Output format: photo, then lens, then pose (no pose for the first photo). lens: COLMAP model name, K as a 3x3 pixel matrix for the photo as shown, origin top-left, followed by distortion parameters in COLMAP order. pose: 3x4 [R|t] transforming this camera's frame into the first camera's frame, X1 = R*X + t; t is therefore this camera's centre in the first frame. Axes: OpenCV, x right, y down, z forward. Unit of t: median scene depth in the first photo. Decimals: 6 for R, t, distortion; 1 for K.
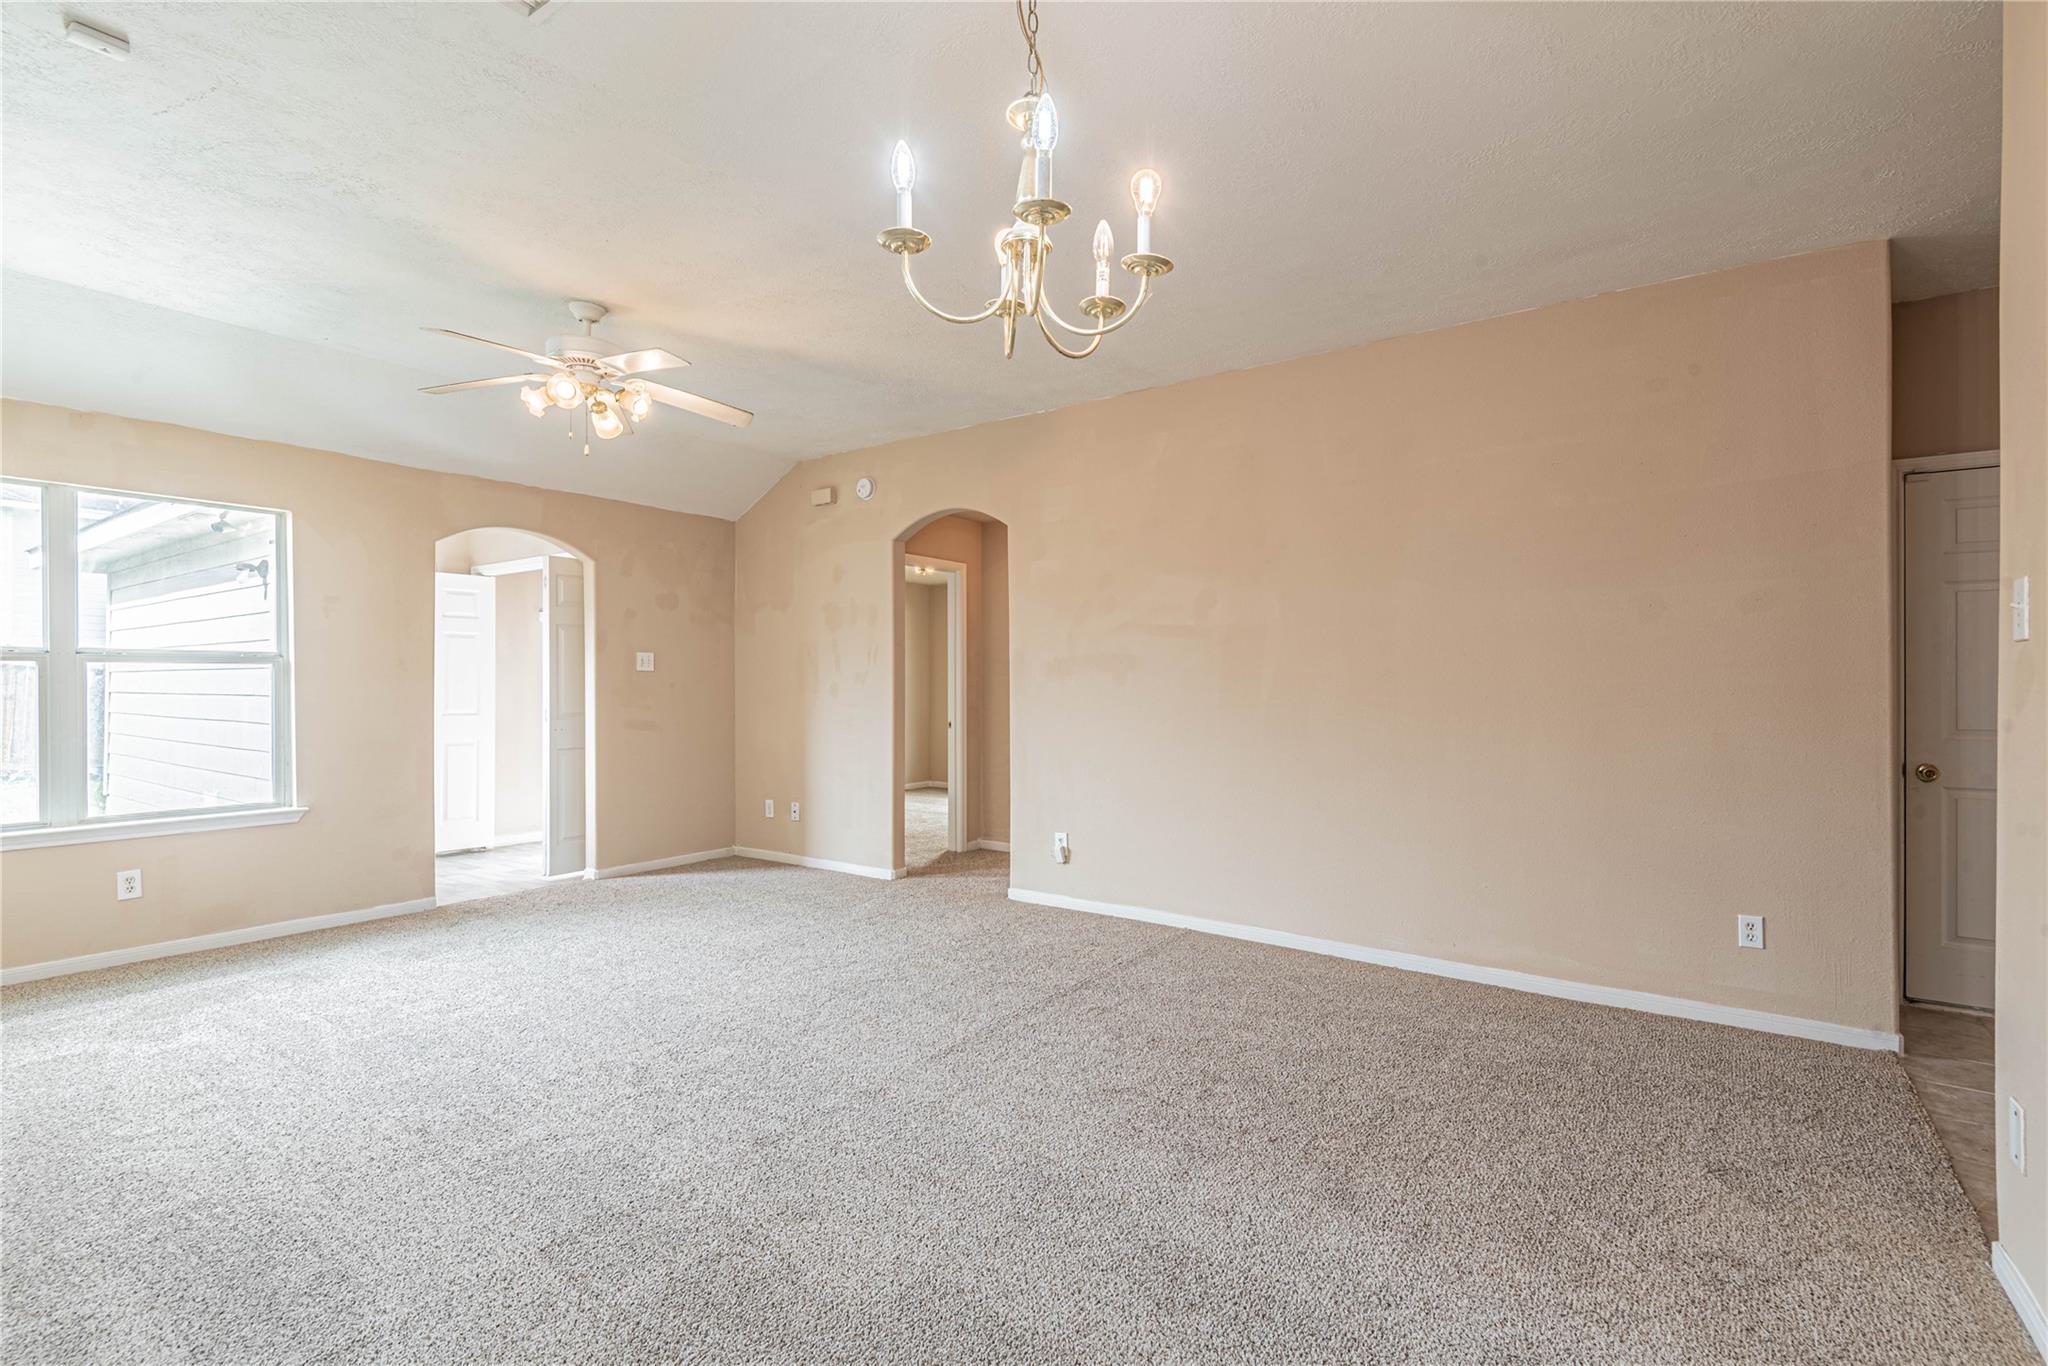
lens RADIAL K [[943.7, 0, 1029.0], [0, 943.7, 689.3], [0, 0, 1]] dist [0.020704, -0.003879]
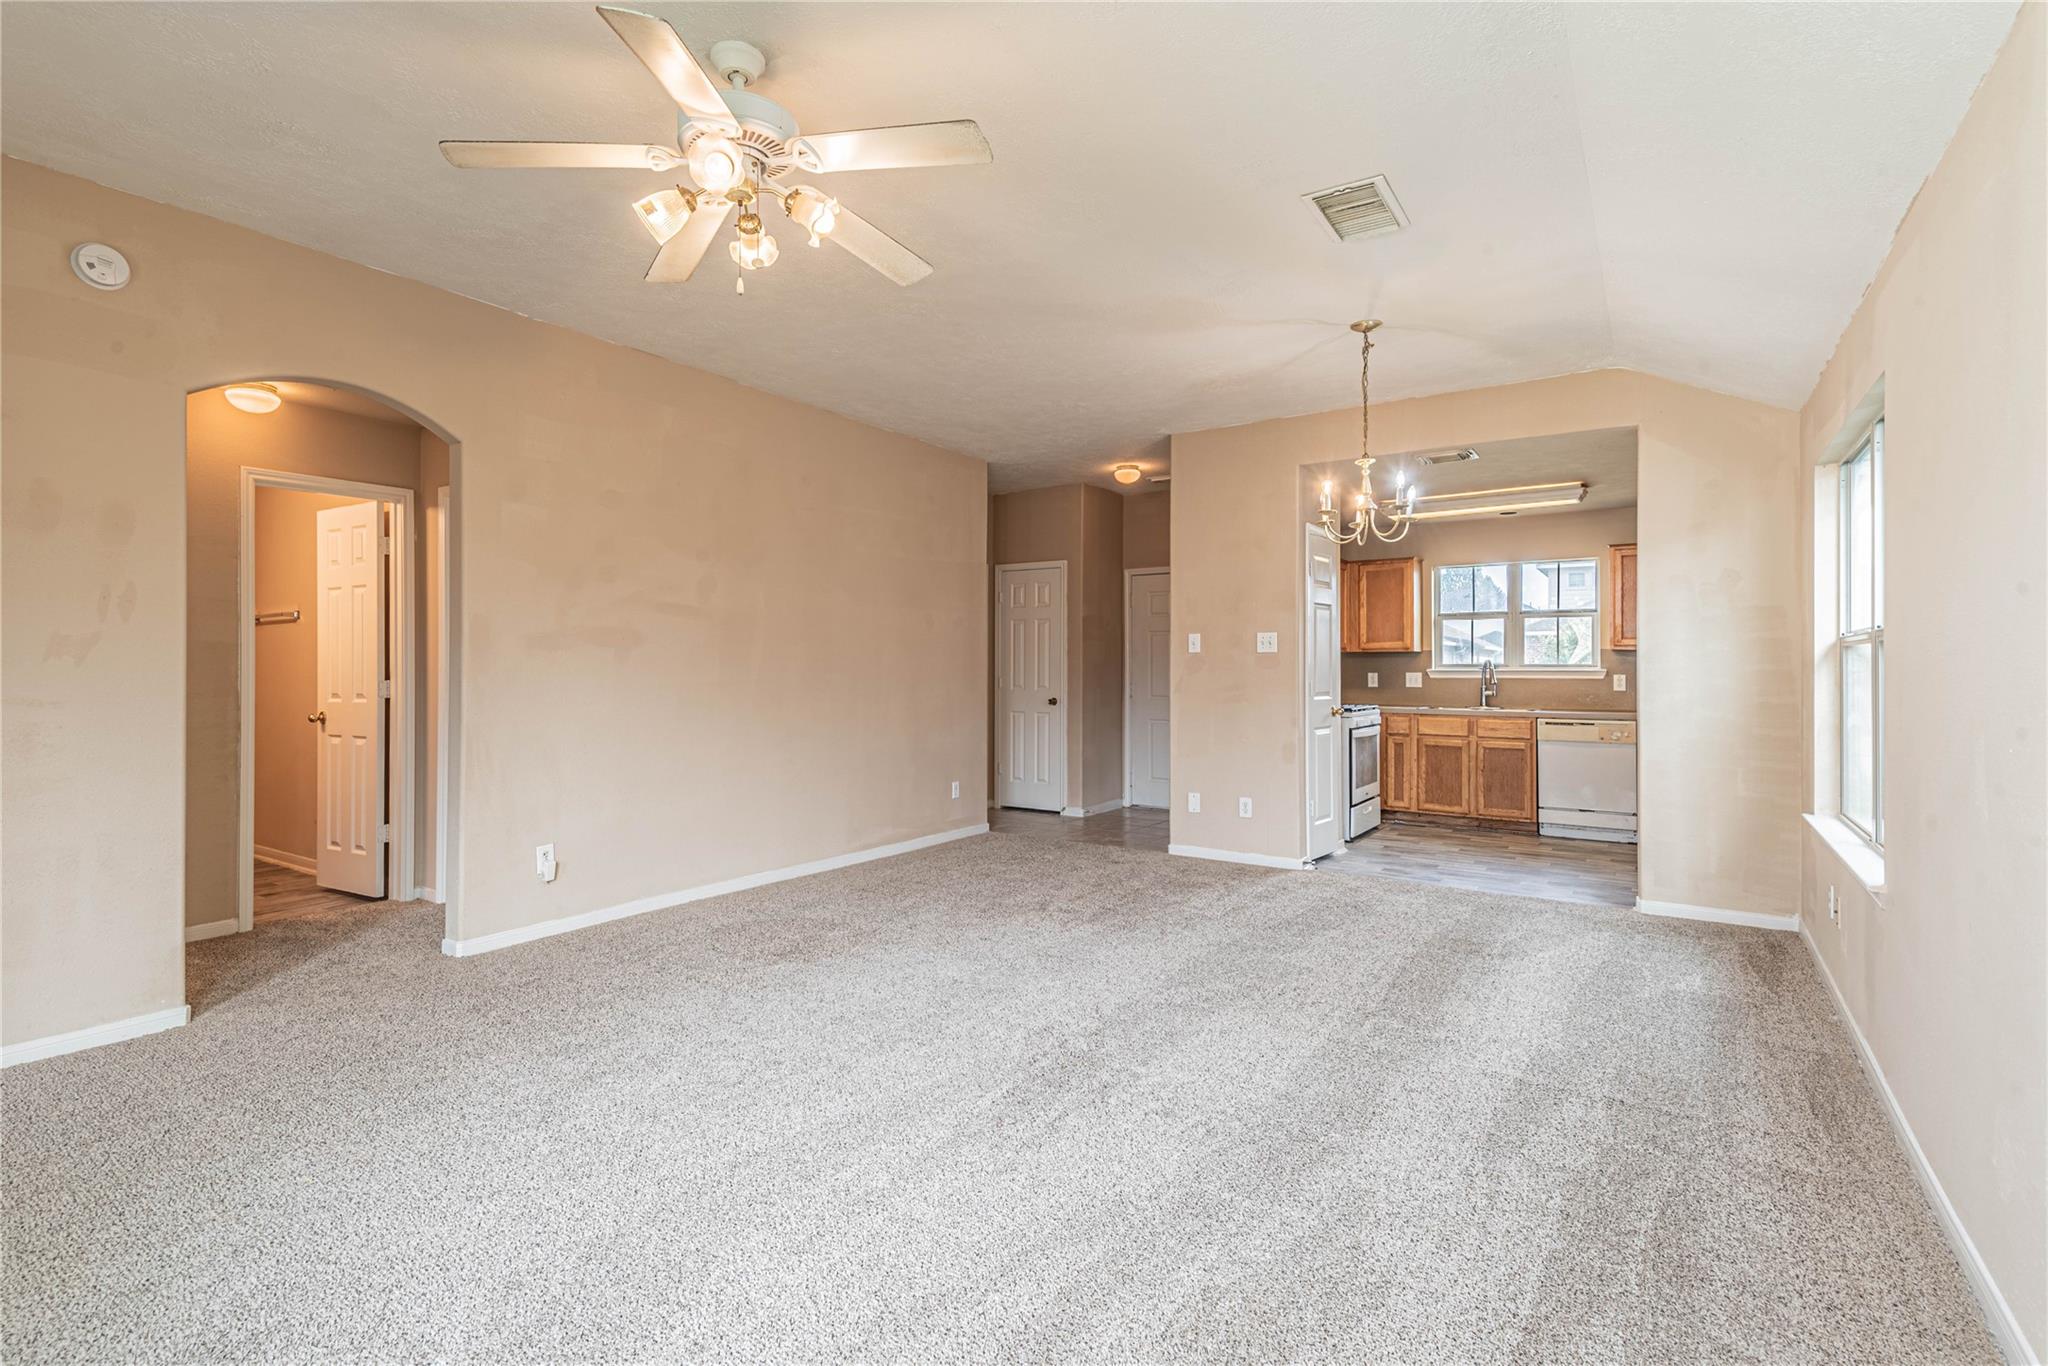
lens RADIAL K [[943.7, 0, 1034.4], [0, 943.7, 656.6], [0, 0, 1]] dist [0.020704, -0.003879]
pose [[-0.026088, 0.012441, 0.999582, -0.827126], [0.002753, 0.999920, -0.012373, 0.001296], [-0.999656, 0.002429, -0.026121, 0.627520]]
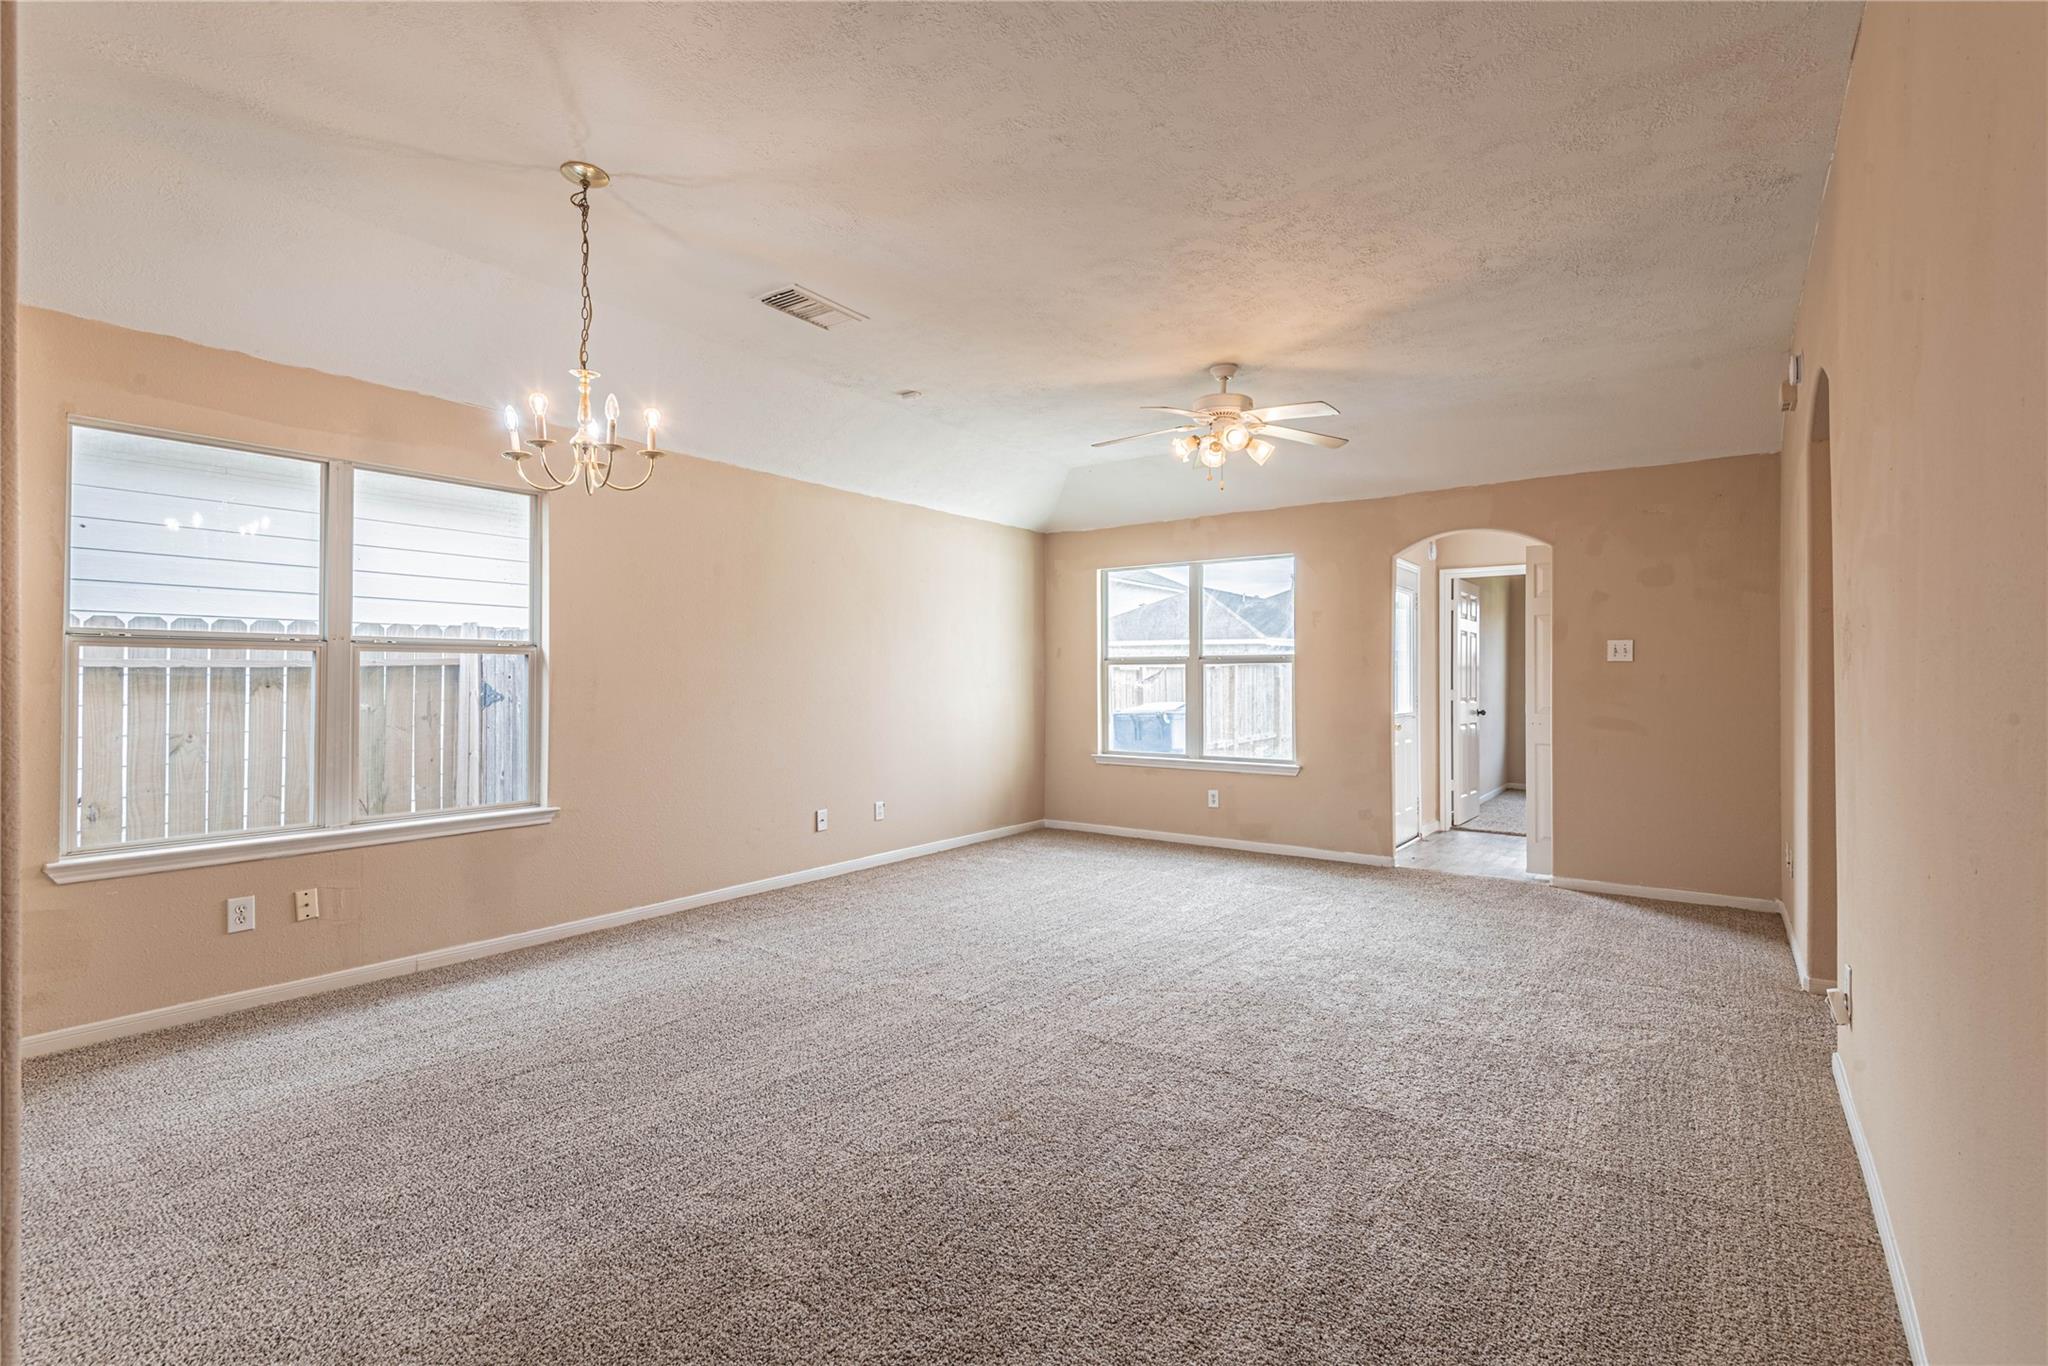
lens RADIAL K [[943.7, 0, 1026.6], [0, 943.7, 674.2], [0, 0, 1]] dist [0.020704, -0.003879]
pose [[-0.017794, -0.005646, -0.999826, 0.588727], [-0.007850, 0.999954, -0.005507, 0.001579], [0.999811, 0.007751, -0.017838, 0.599855]]
